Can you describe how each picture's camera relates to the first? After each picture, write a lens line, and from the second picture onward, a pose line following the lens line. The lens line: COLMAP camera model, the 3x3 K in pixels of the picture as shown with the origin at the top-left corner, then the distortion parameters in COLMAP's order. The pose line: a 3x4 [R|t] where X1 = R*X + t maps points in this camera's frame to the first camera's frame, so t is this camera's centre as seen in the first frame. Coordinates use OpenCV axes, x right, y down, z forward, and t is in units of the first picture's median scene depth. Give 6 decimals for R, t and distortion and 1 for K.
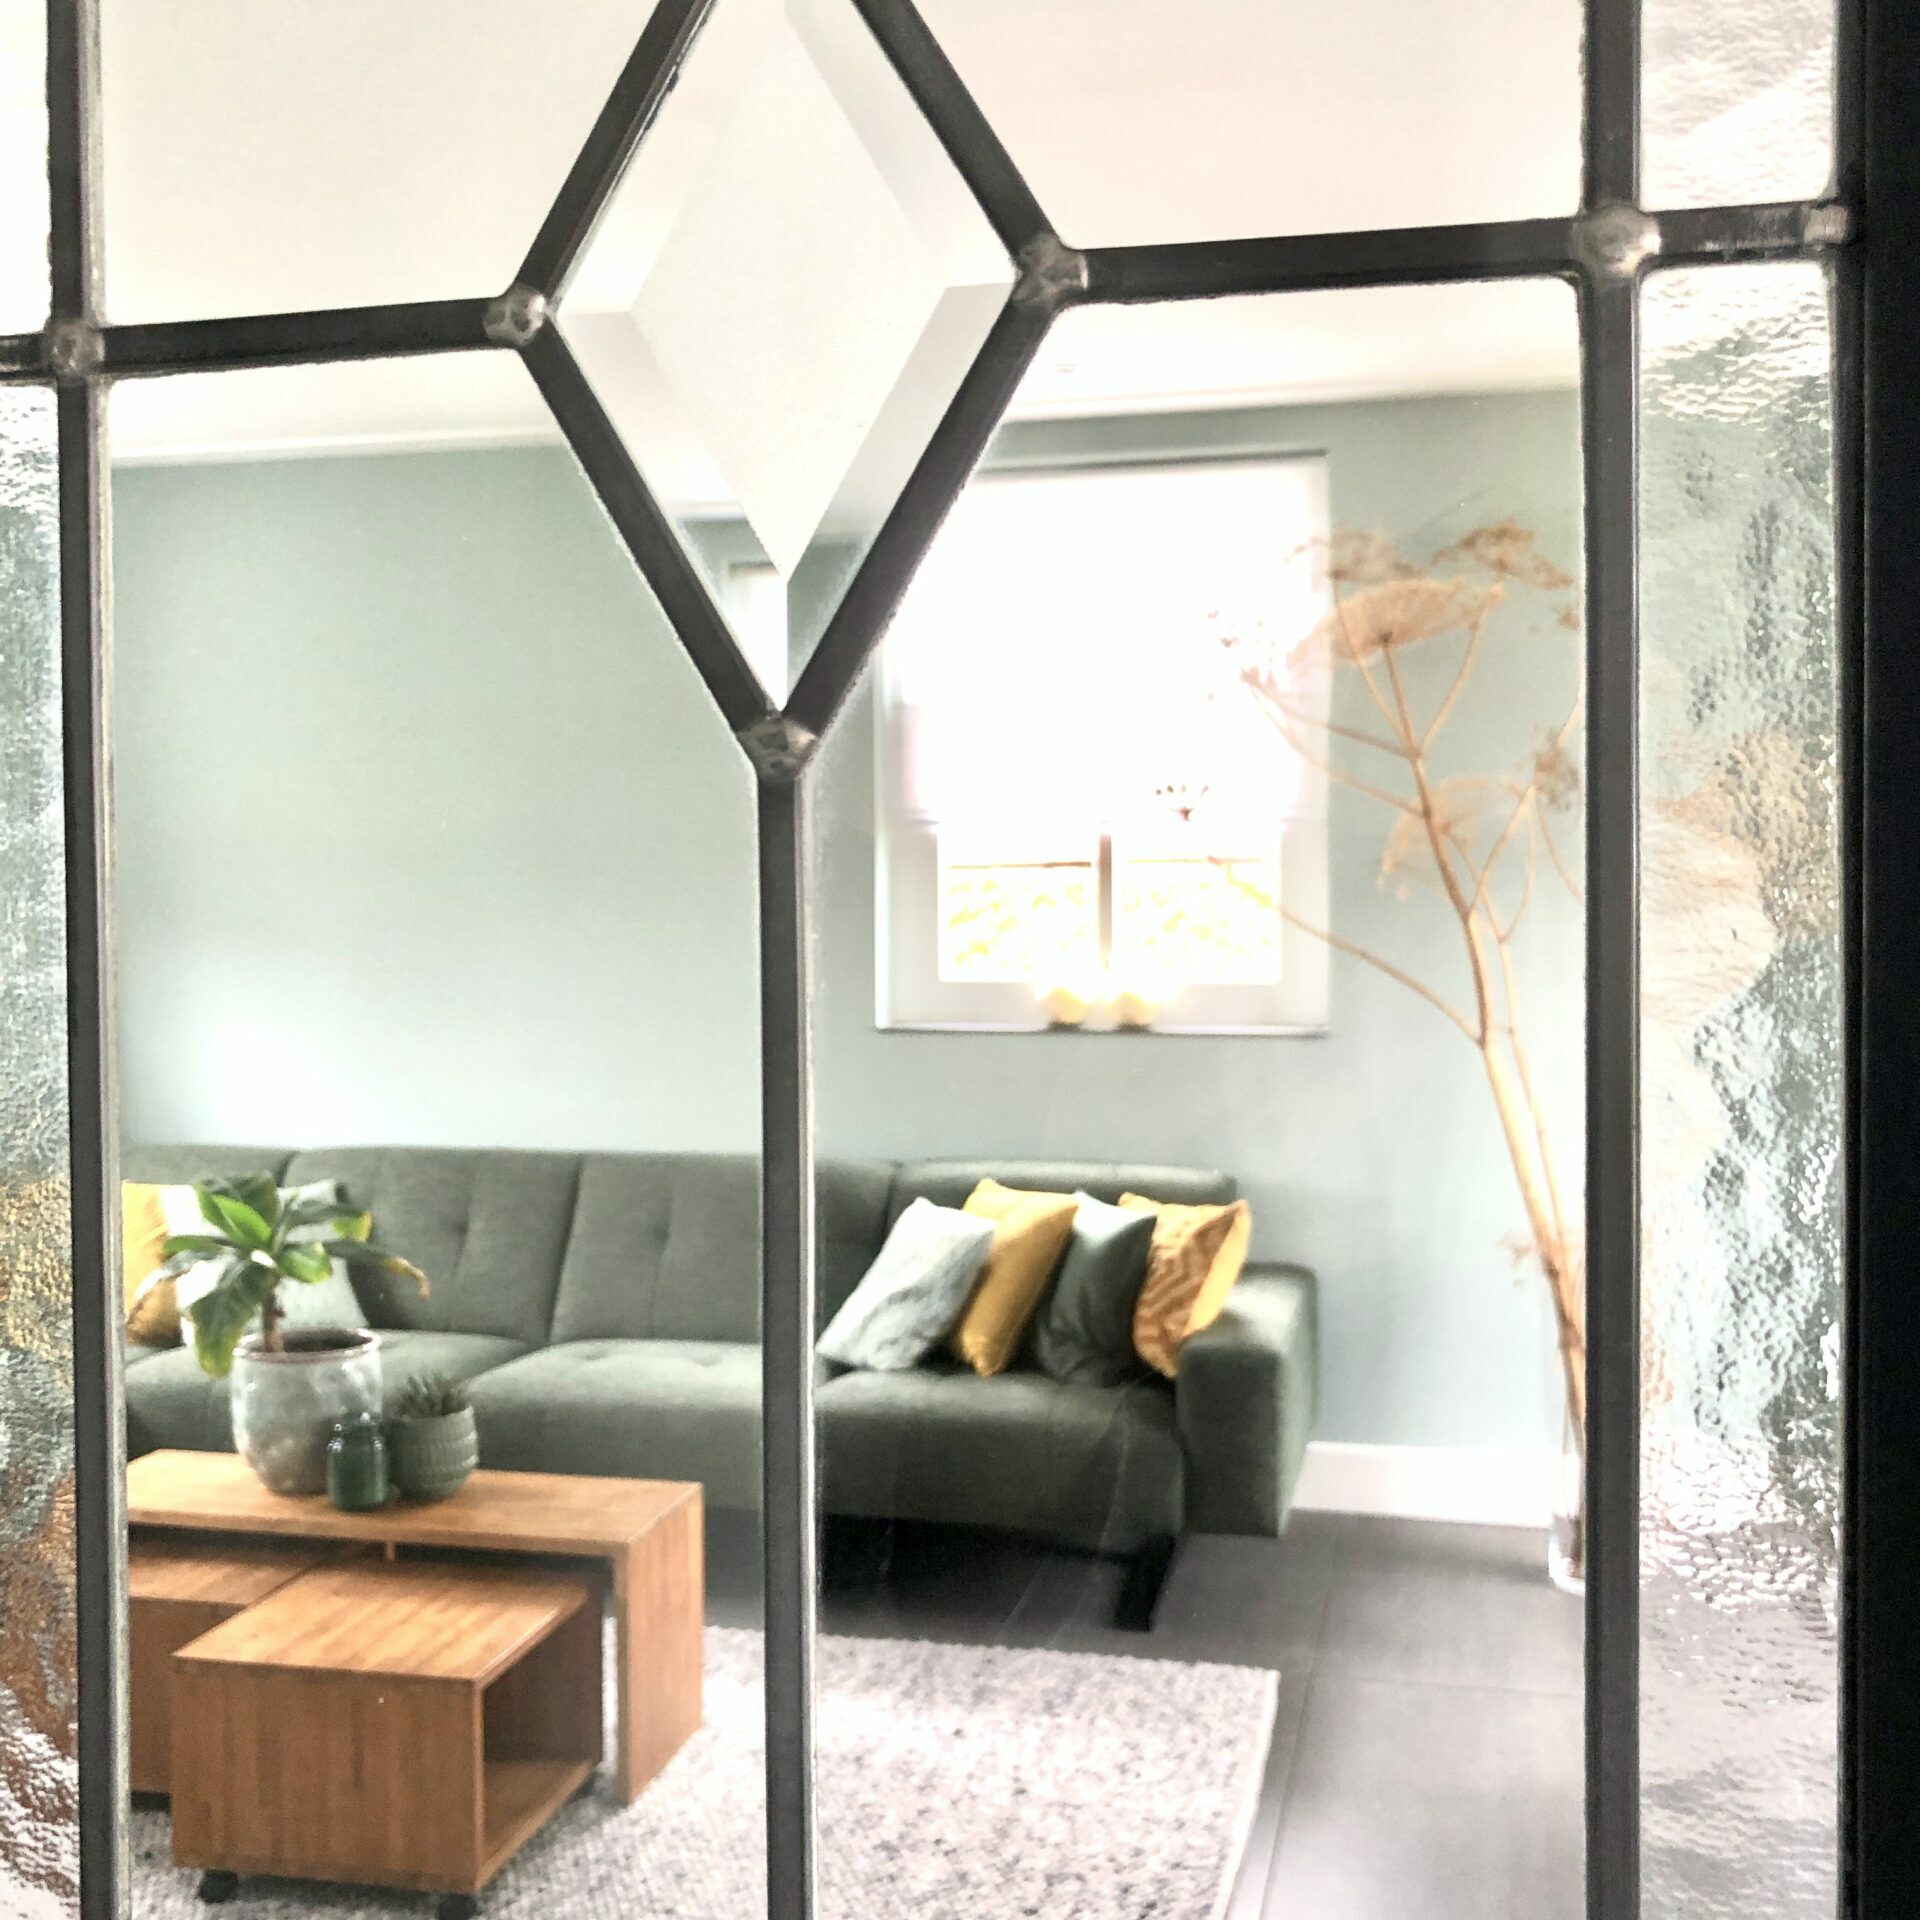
lens RADIAL K [[2171.3, 0, 961.8], [0, 2171.3, 933.4], [0, 0, 1]] dist [0.024815, -0.023218]
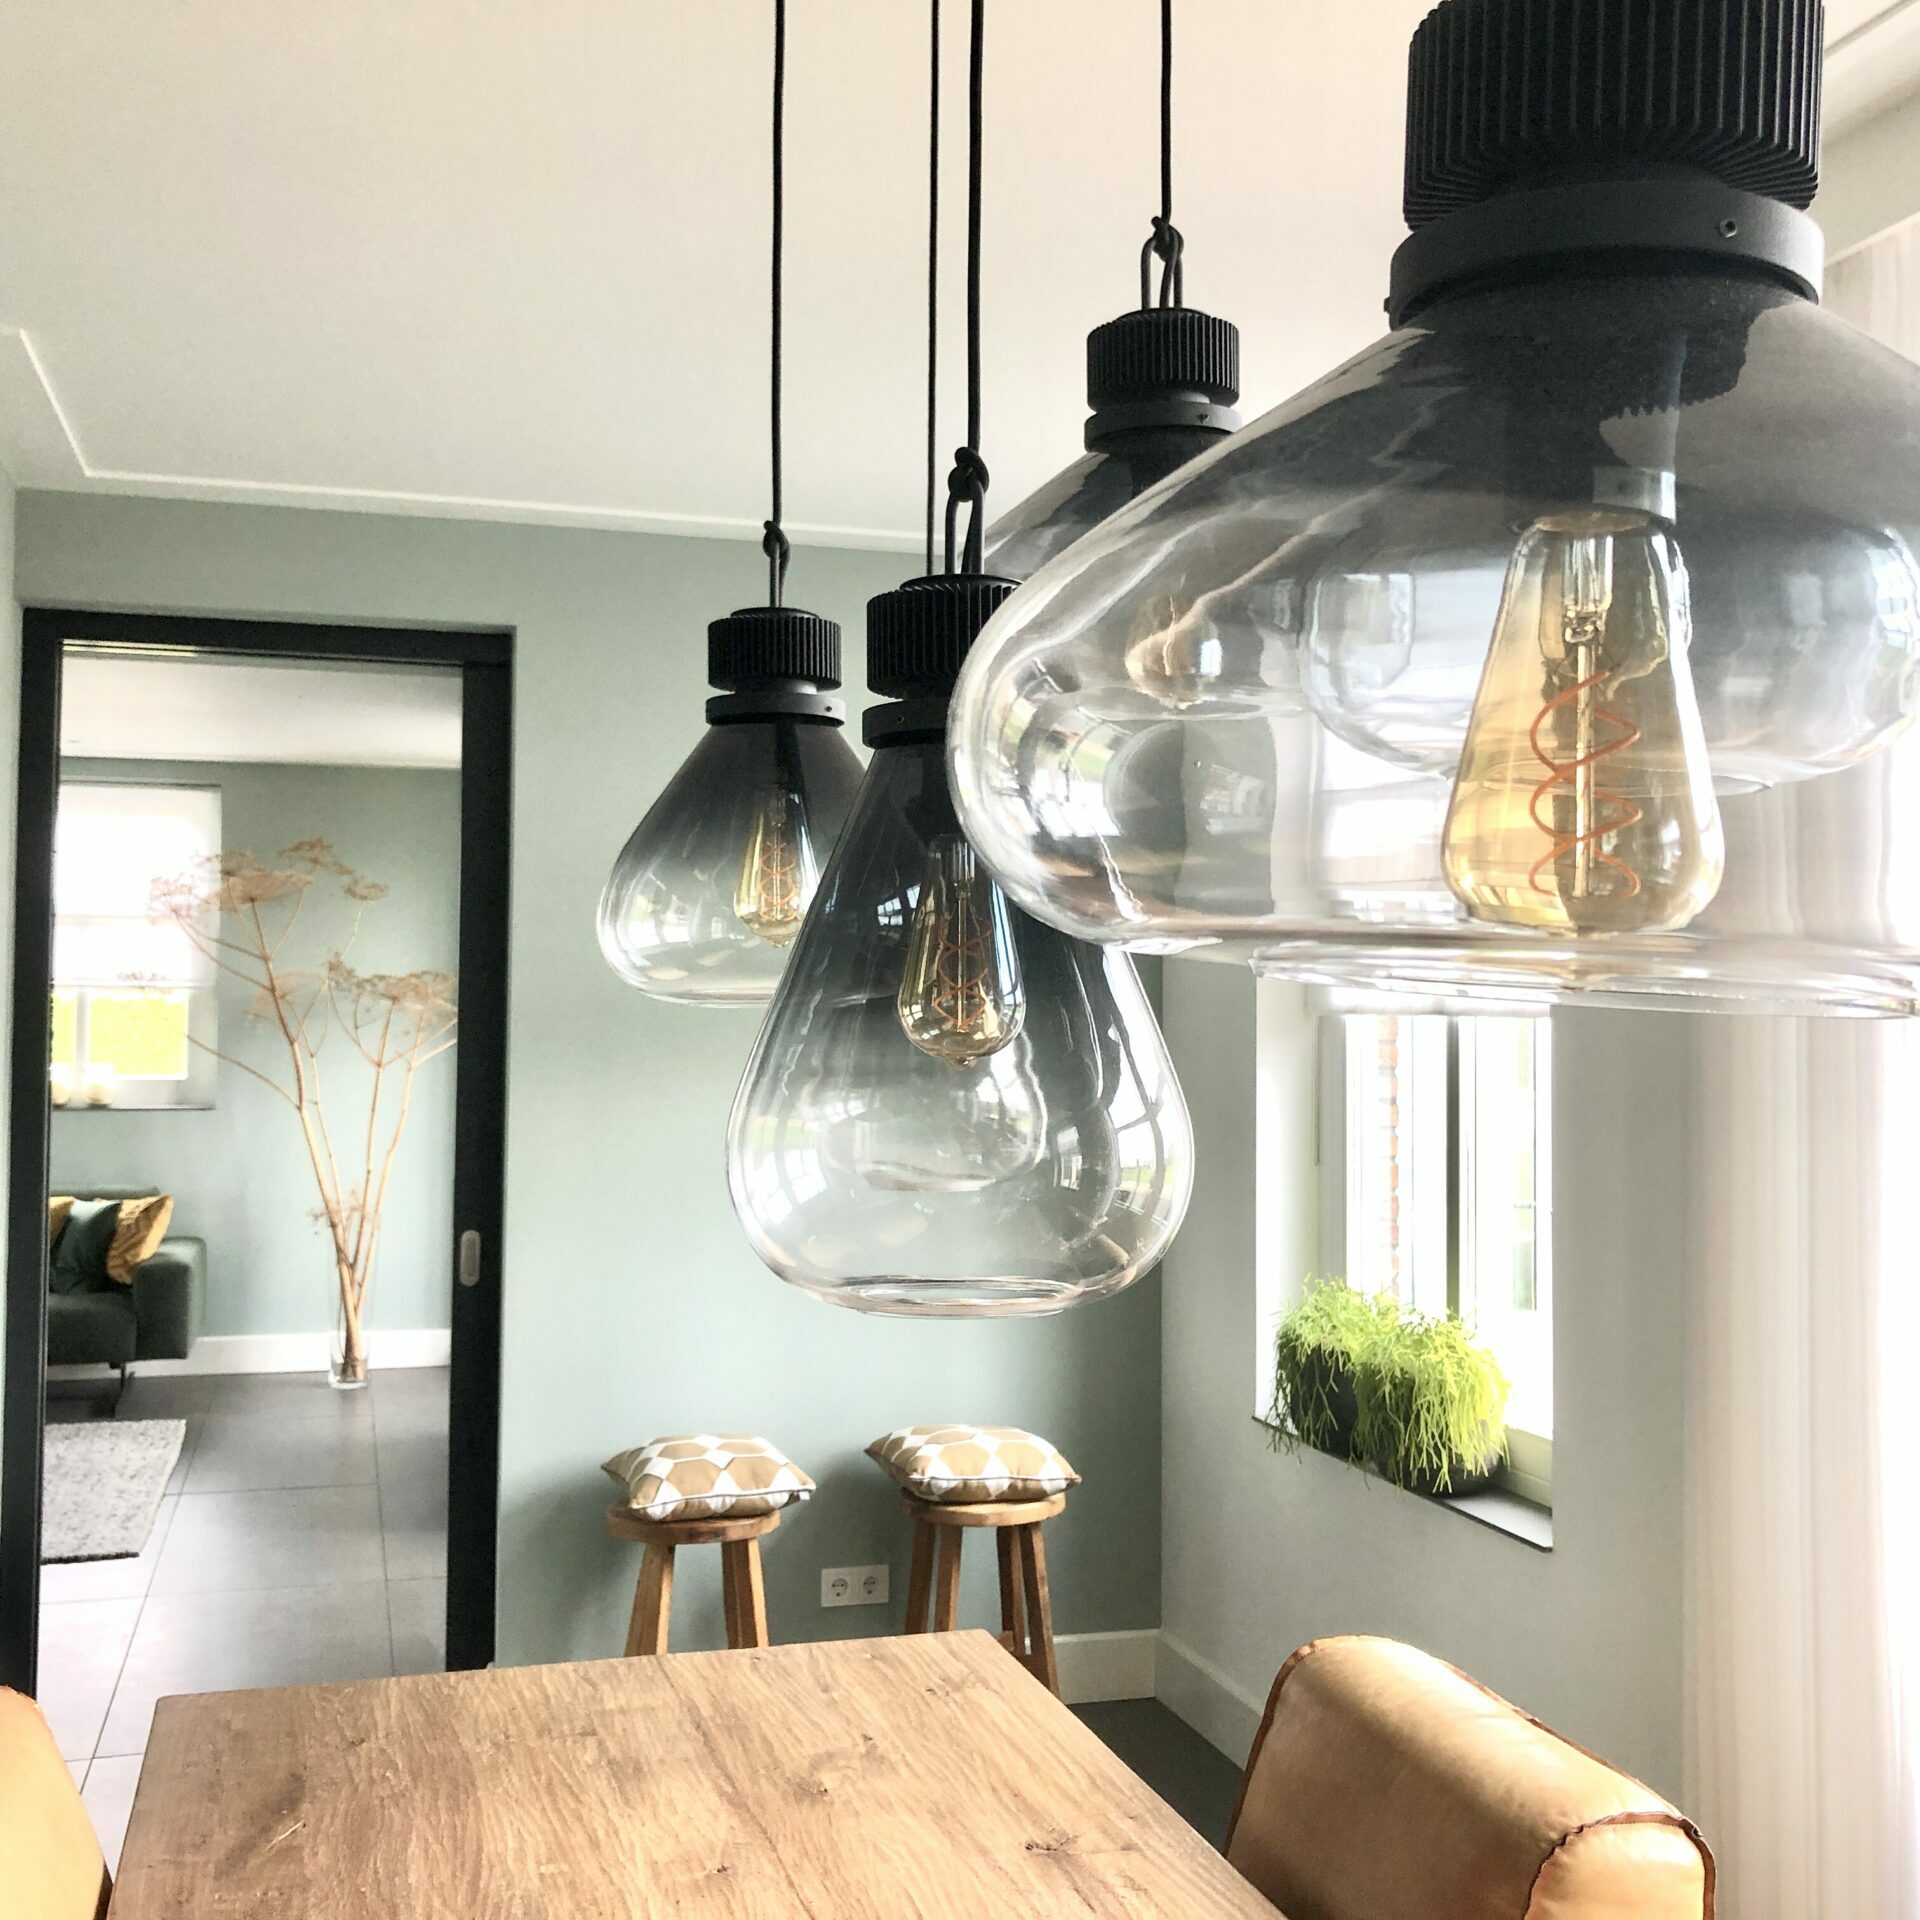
lens RADIAL K [[2171.3, 0, 961.8], [0, 2171.3, 933.4], [0, 0, 1]] dist [0.024815, -0.023218]
pose [[0.873647, 0.026308, 0.485849, -0.200501], [-0.002138, 0.998735, -0.050235, -0.010042], [-0.486556, 0.042849, 0.872598, -1.033243]]
